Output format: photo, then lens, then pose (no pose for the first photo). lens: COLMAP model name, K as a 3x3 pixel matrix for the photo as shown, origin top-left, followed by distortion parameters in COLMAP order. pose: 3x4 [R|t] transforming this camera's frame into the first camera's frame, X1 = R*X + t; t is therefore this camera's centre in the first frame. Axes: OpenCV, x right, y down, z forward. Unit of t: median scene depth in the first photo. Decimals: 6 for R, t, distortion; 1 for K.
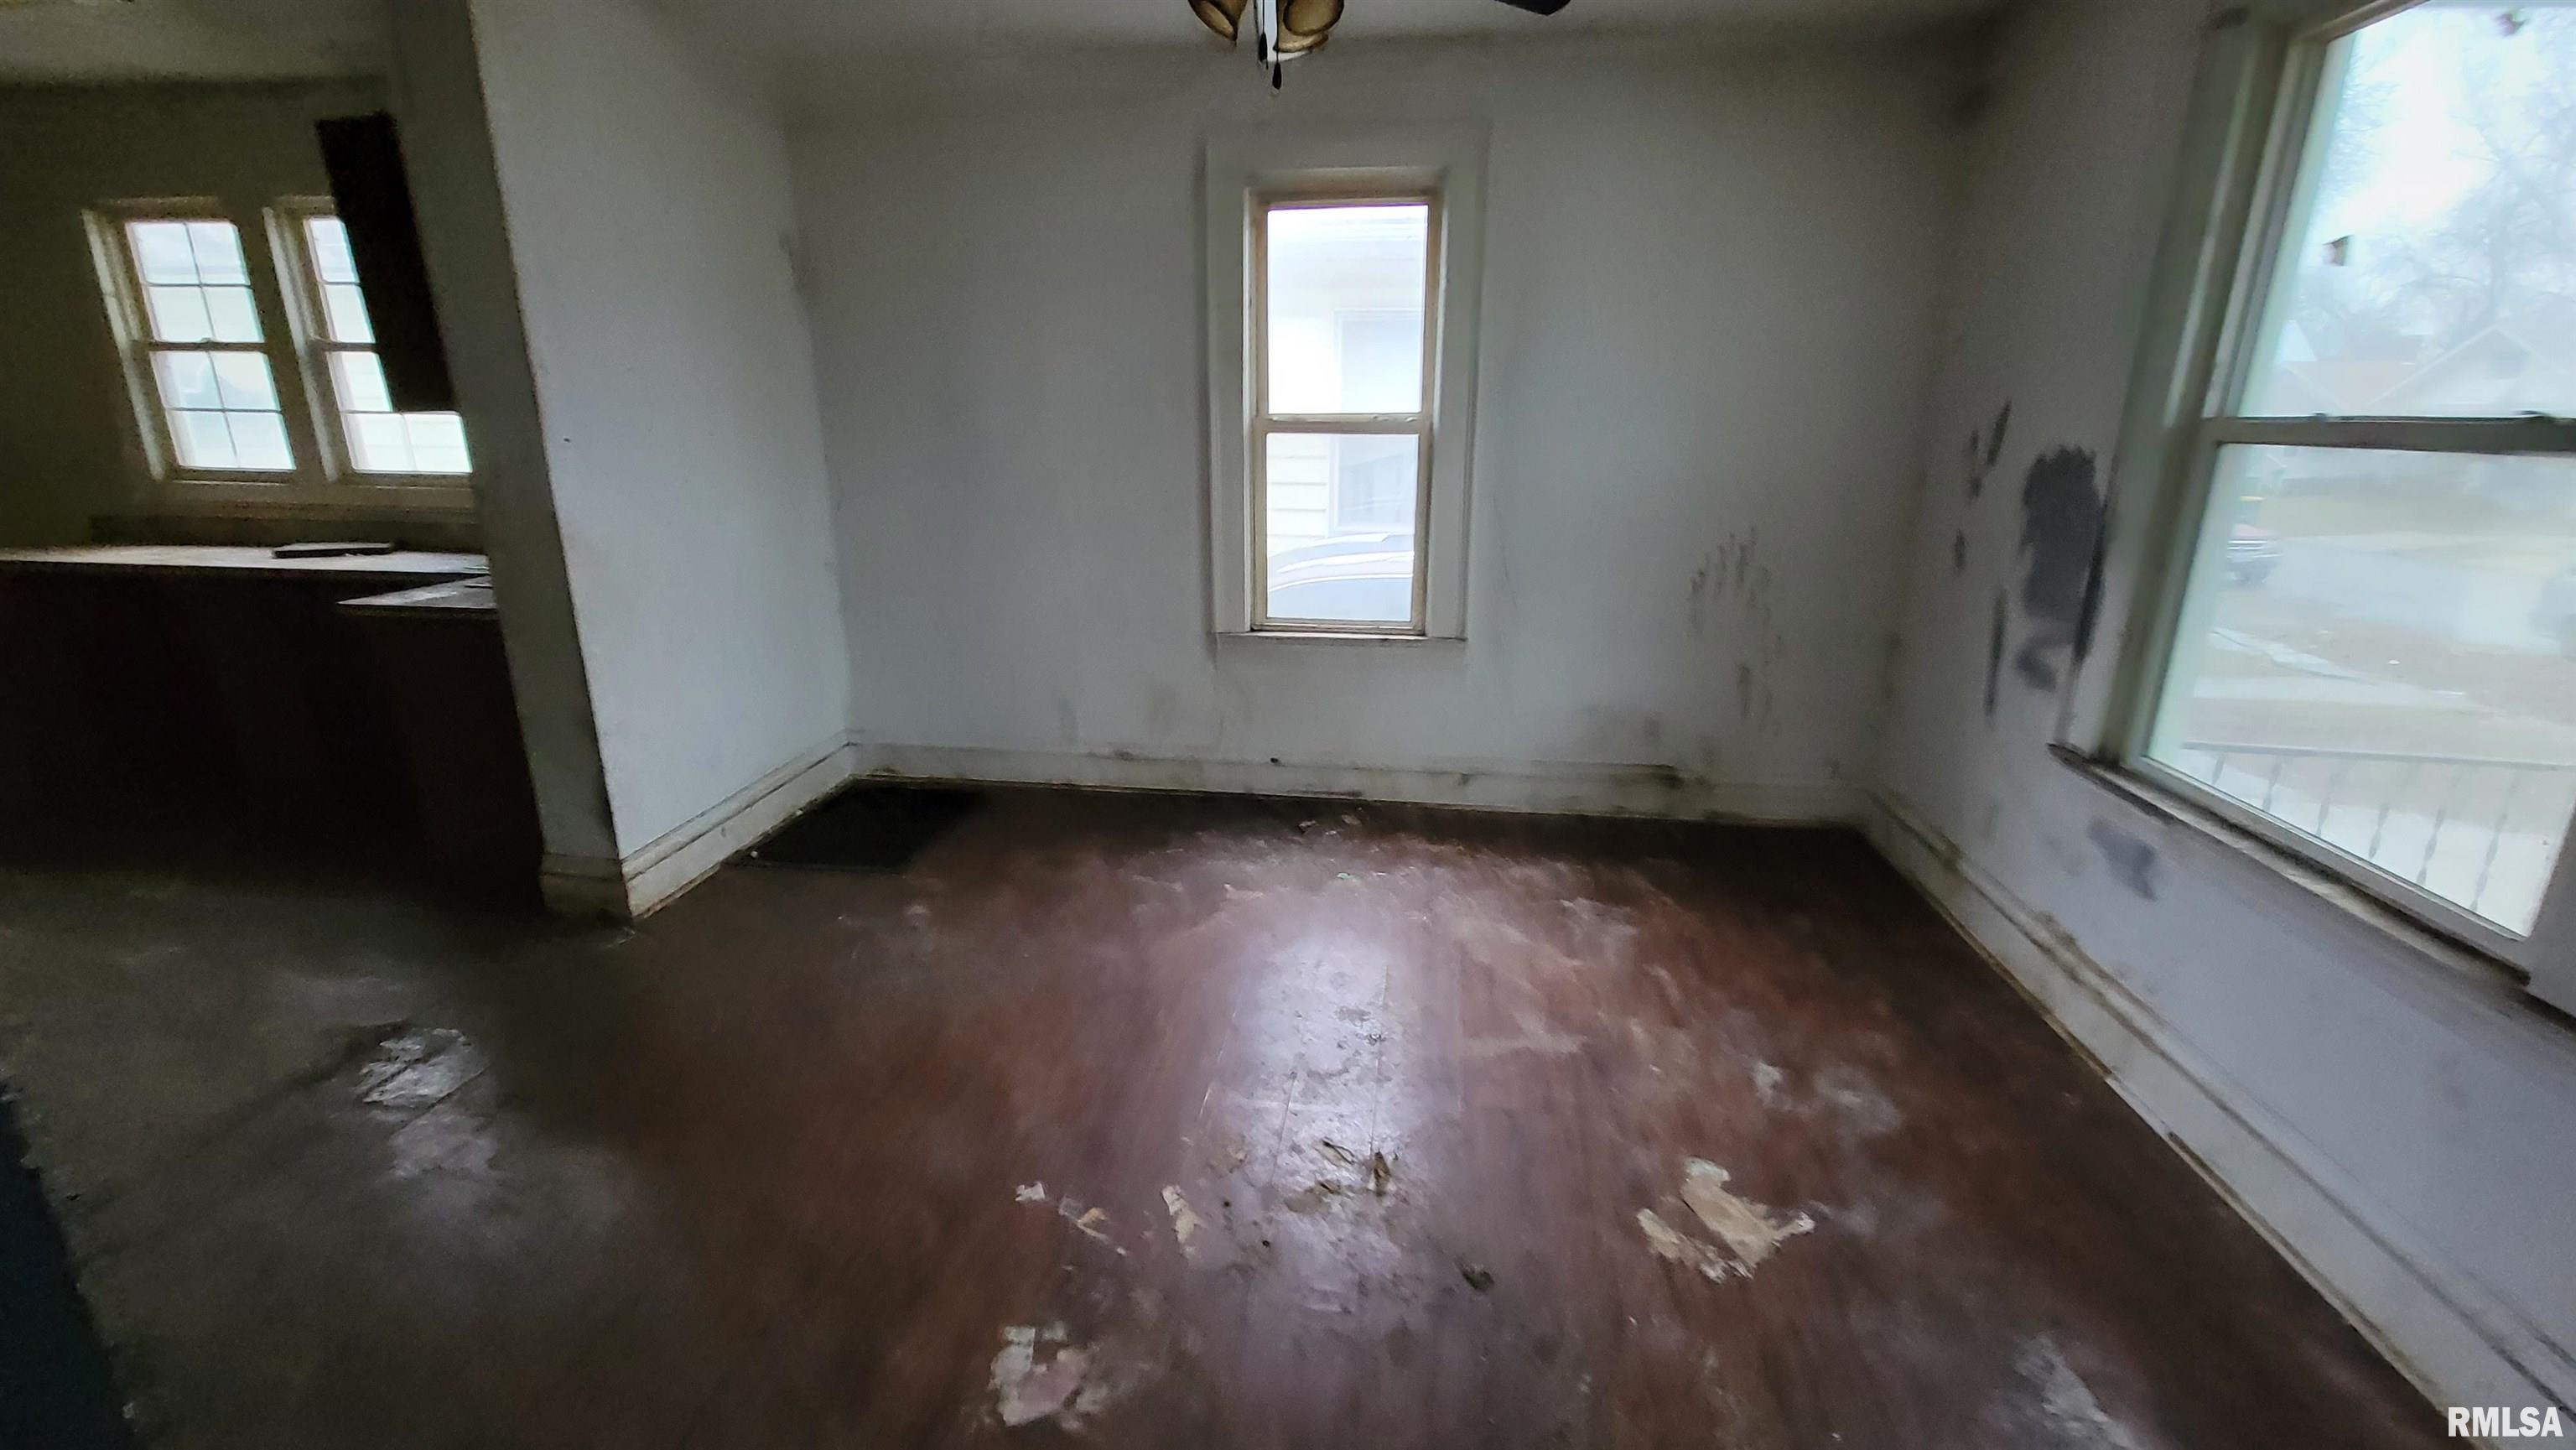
lens RADIAL K [[1048.3, 0, 1303.5], [0, 1048.3, 706.9], [0, 0, 1]] dist [0.000917, 0.000244]
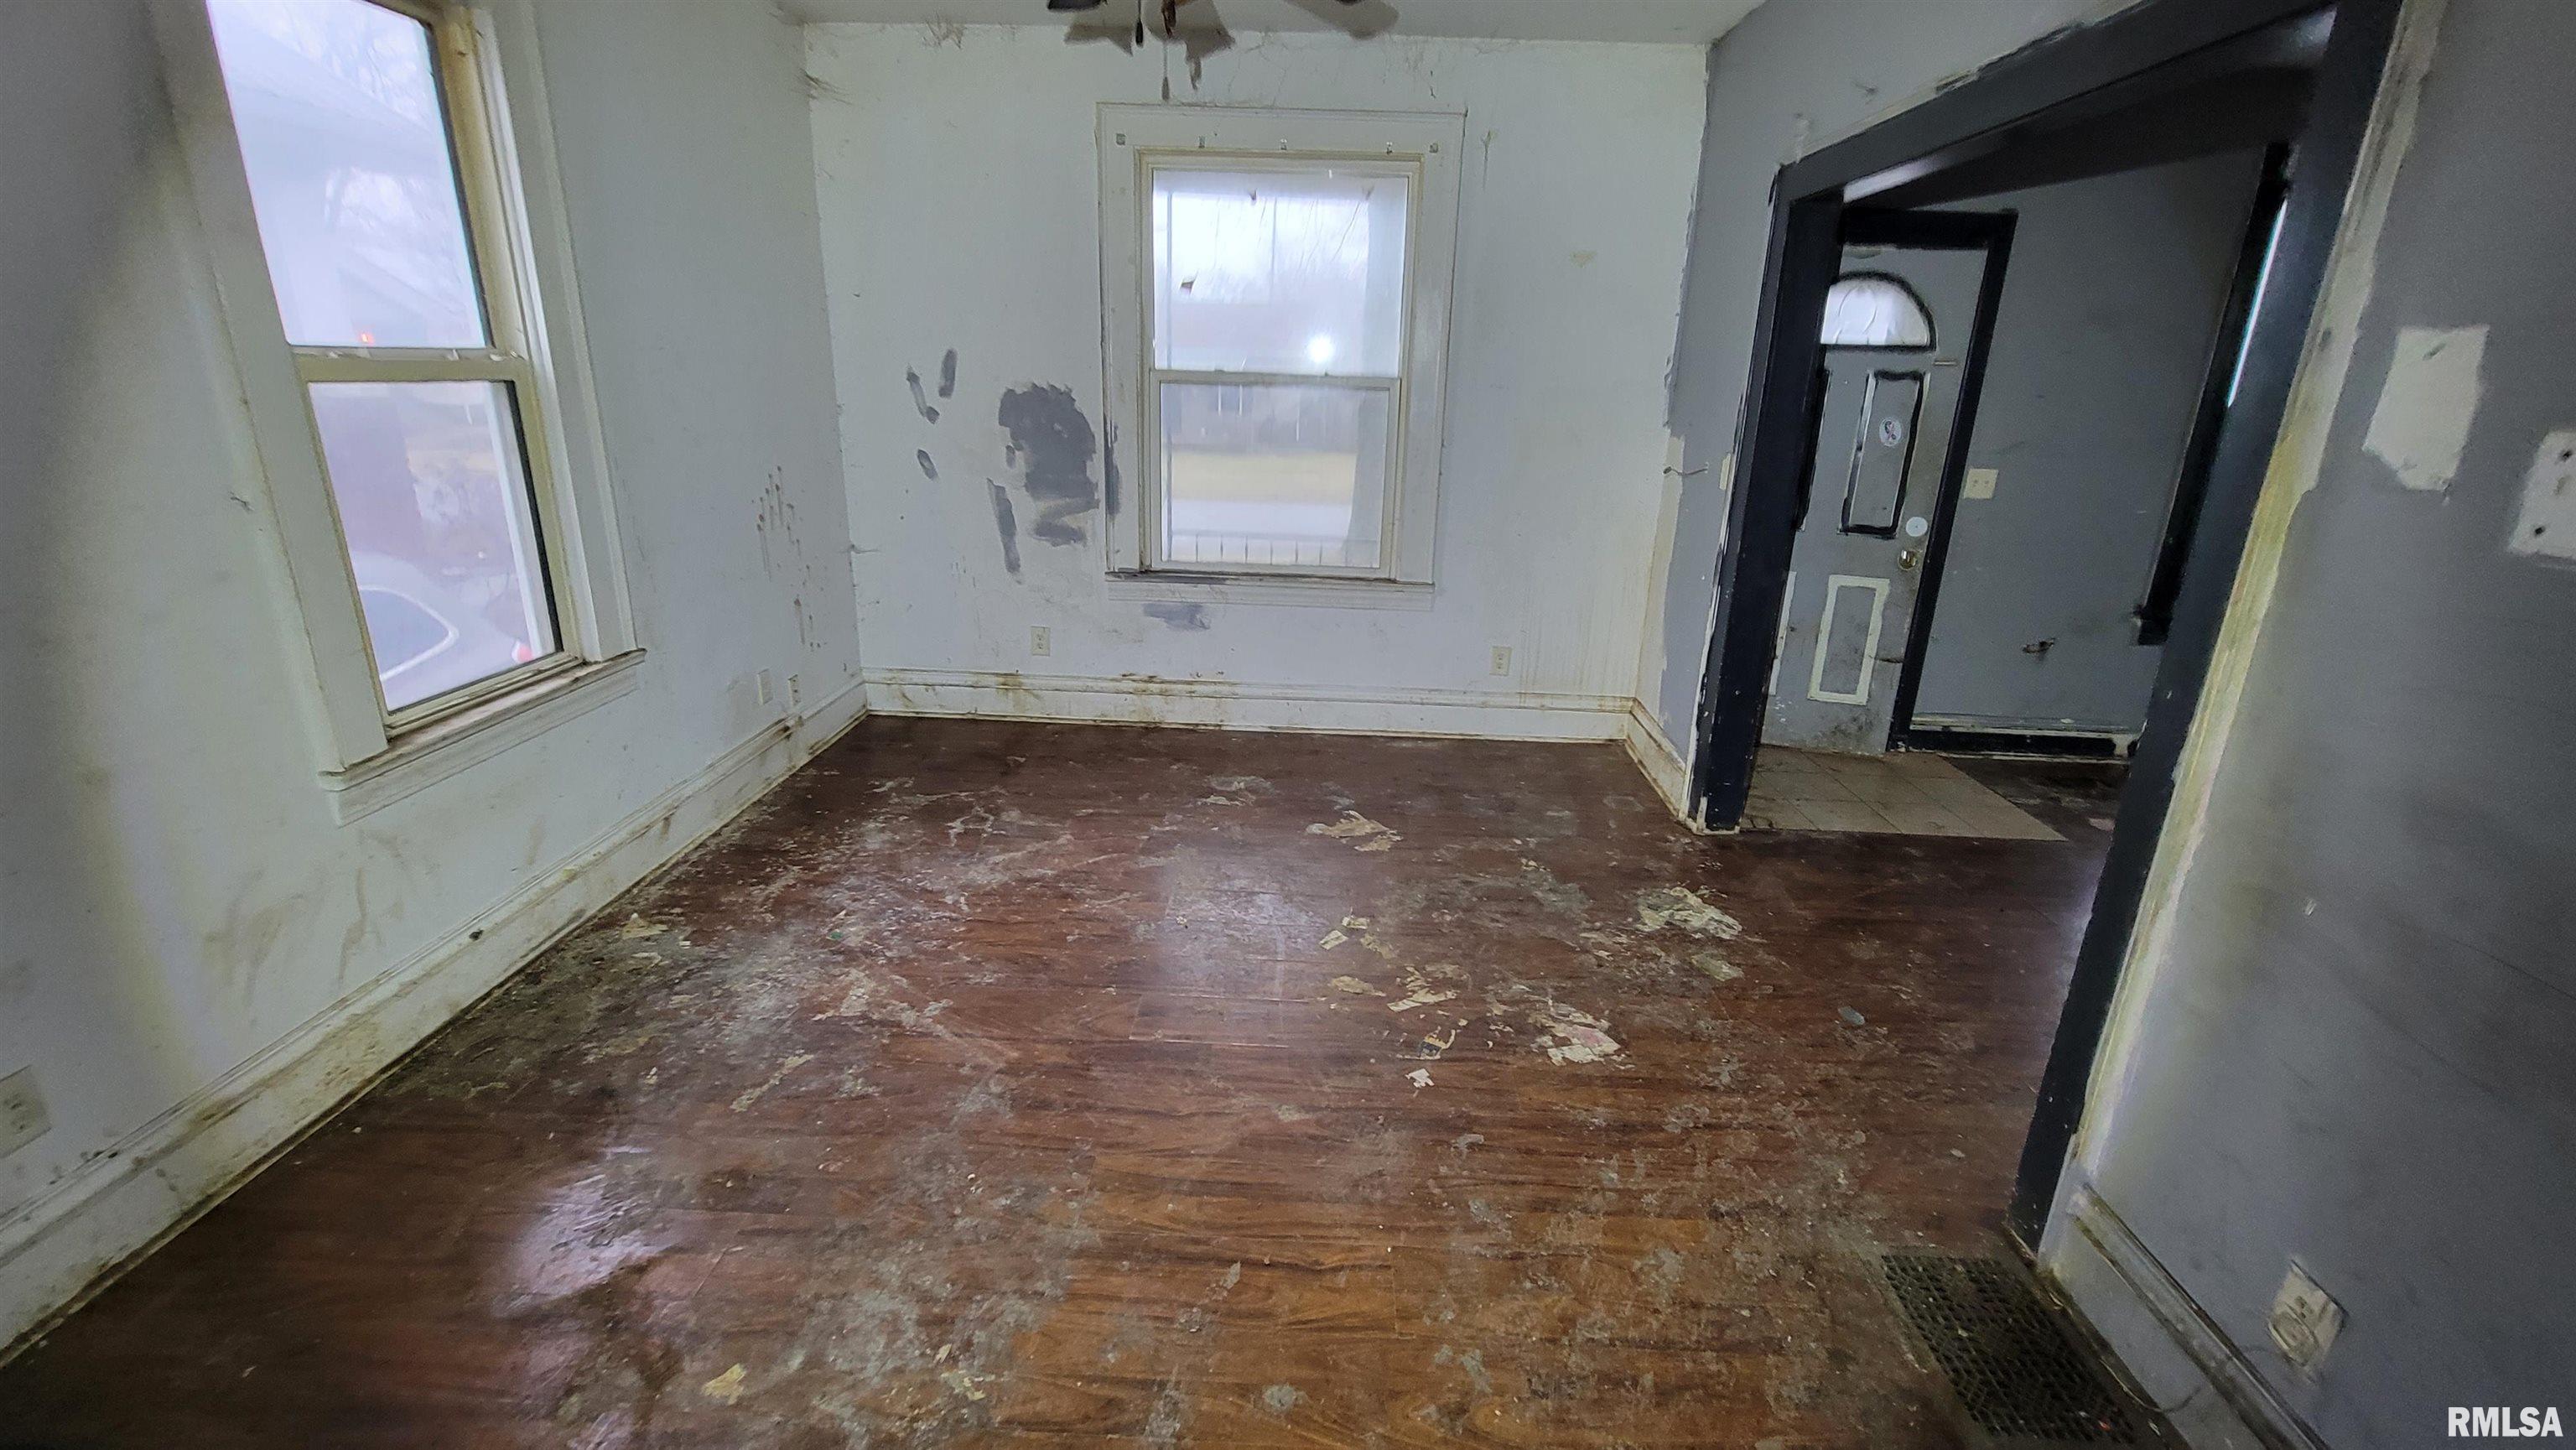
lens RADIAL K [[1048.3, 0, 1303.5], [0, 1048.3, 706.9], [0, 0, 1]] dist [0.000917, 0.000244]
pose [[-0.094267, -0.310766, 0.945800, -0.971520], [0.239428, 0.915070, 0.324532, -0.241639], [-0.966327, 0.257044, -0.011855, 0.846008]]
